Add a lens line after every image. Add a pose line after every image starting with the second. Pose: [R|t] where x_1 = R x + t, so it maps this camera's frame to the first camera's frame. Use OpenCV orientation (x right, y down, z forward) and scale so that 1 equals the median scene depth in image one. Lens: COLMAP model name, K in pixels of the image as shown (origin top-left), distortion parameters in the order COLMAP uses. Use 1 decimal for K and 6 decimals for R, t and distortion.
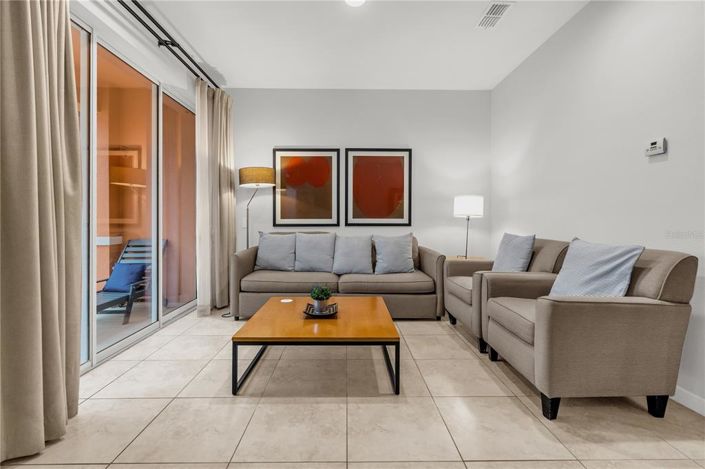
lens RADIAL K [[319.7, 0, 352.0], [0, 319.7, 220.3], [0, 0, 1]] dist [0.001338, 0.000100]
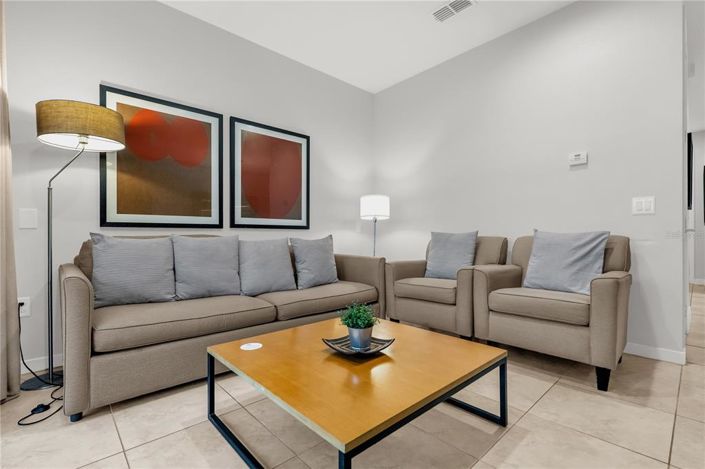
lens RADIAL K [[323.6, 0, 352.5], [0, 323.6, 234.5], [0, 0, 1]] dist [-0.003772, -0.000290]
pose [[0.746034, 0.001426, 0.665906, -0.333984], [0.007025, 0.999925, -0.010012, 0.047604], [-0.665870, 0.012148, 0.745969, 0.343811]]
